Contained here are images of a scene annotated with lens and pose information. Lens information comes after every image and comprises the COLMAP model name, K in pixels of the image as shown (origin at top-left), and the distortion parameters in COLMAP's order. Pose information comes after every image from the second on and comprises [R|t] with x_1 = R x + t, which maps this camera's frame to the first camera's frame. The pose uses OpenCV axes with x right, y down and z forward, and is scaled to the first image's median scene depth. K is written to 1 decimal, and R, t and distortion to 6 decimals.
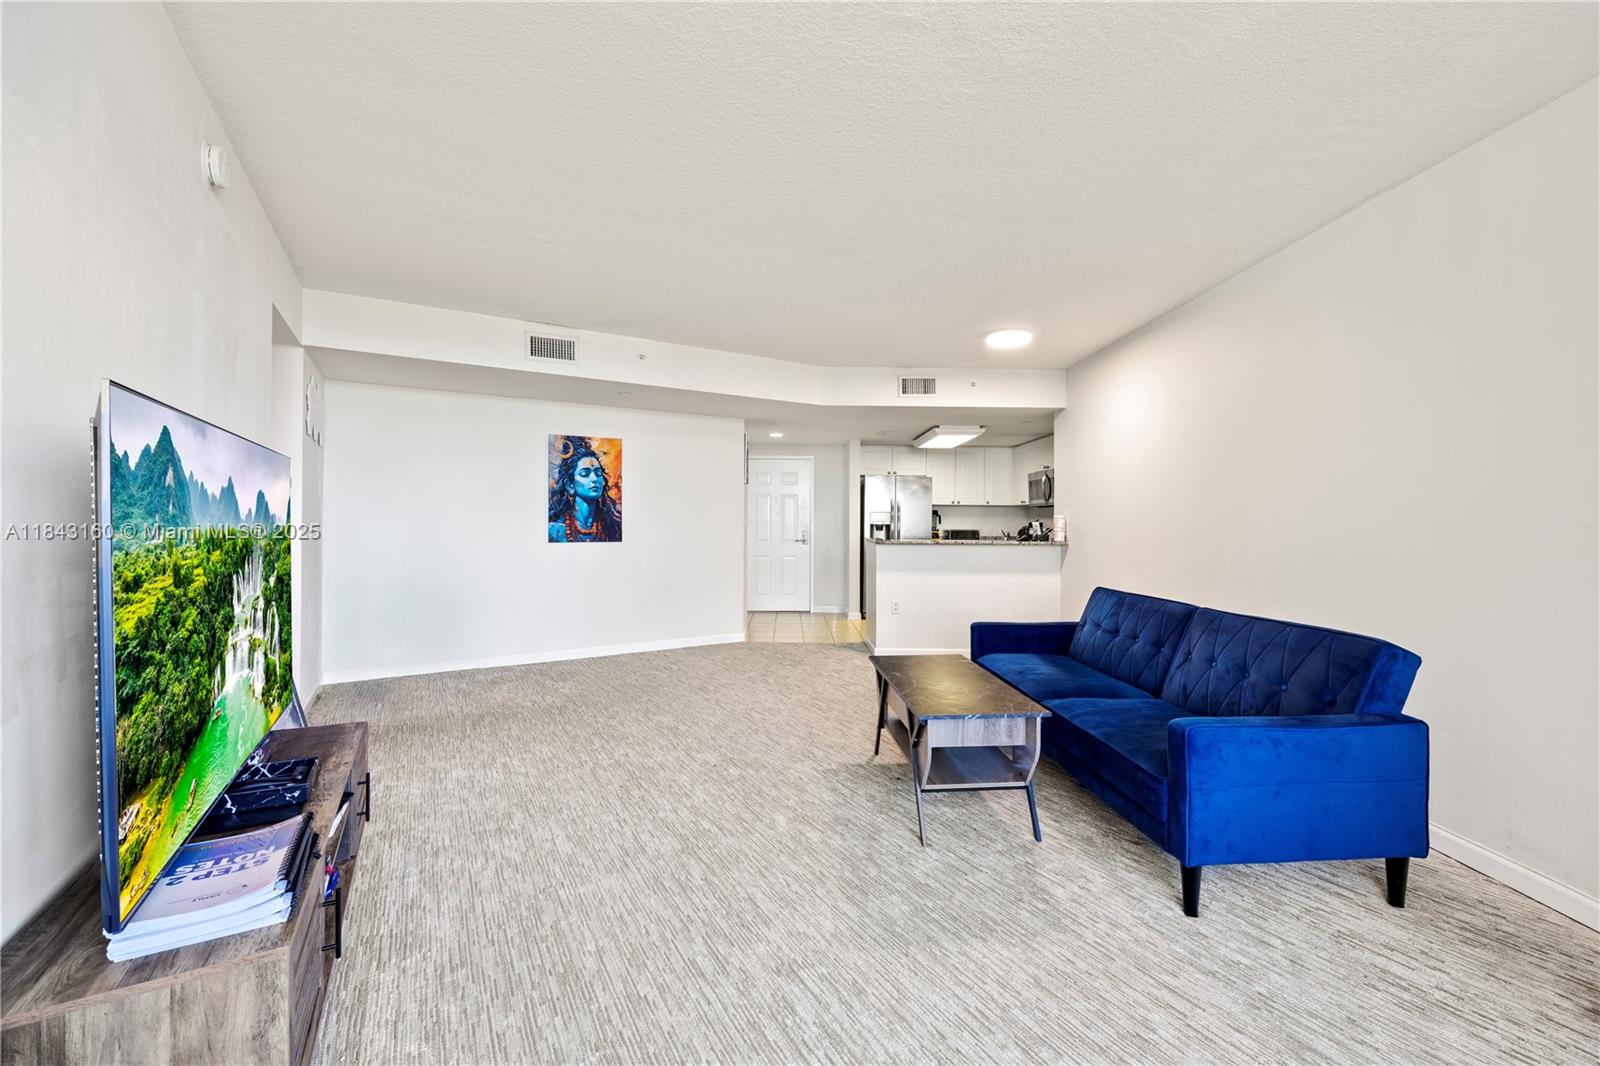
lens RADIAL K [[649.9, 0, 818.6], [0, 649.9, 520.2], [0, 0, 1]] dist [-0.006336, 0.001752]
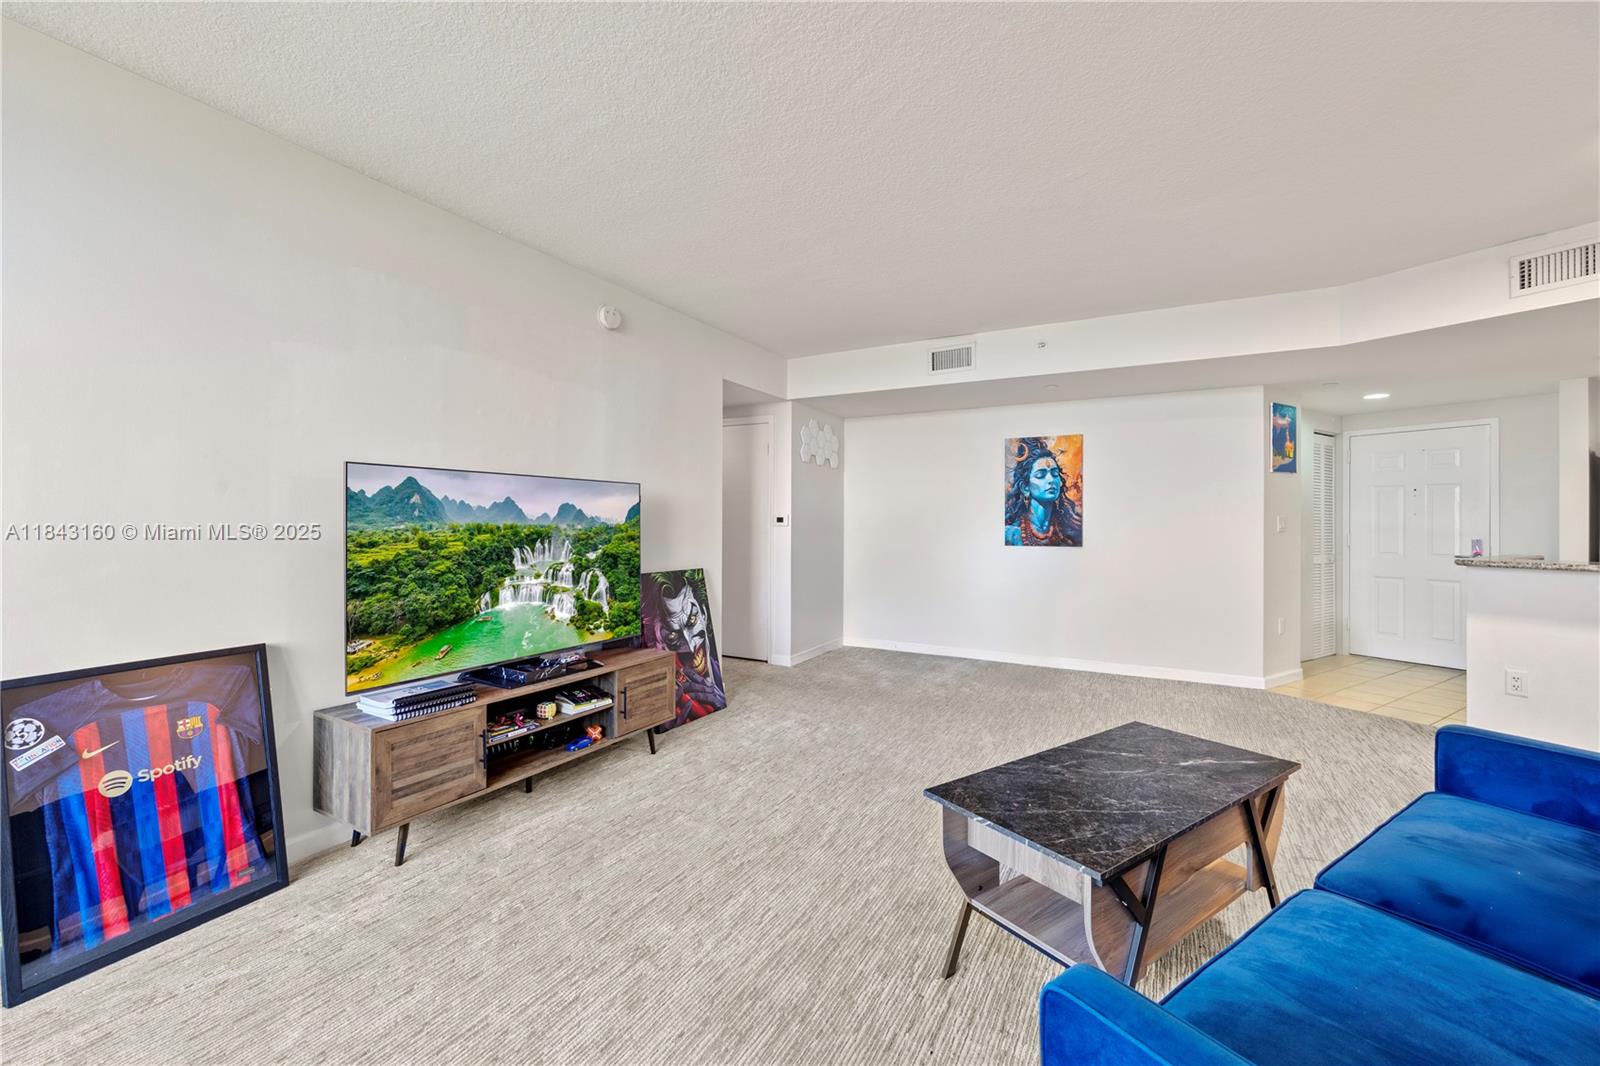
lens RADIAL K [[649.9, 0, 807.2], [0, 649.9, 522.0], [0, 0, 1]] dist [-0.006336, 0.001752]
pose [[0.494114, -0.002981, -0.869392, 0.309504], [-0.002110, 0.999987, -0.004628, 0.002872], [0.869394, 0.004122, 0.494102, 0.224511]]
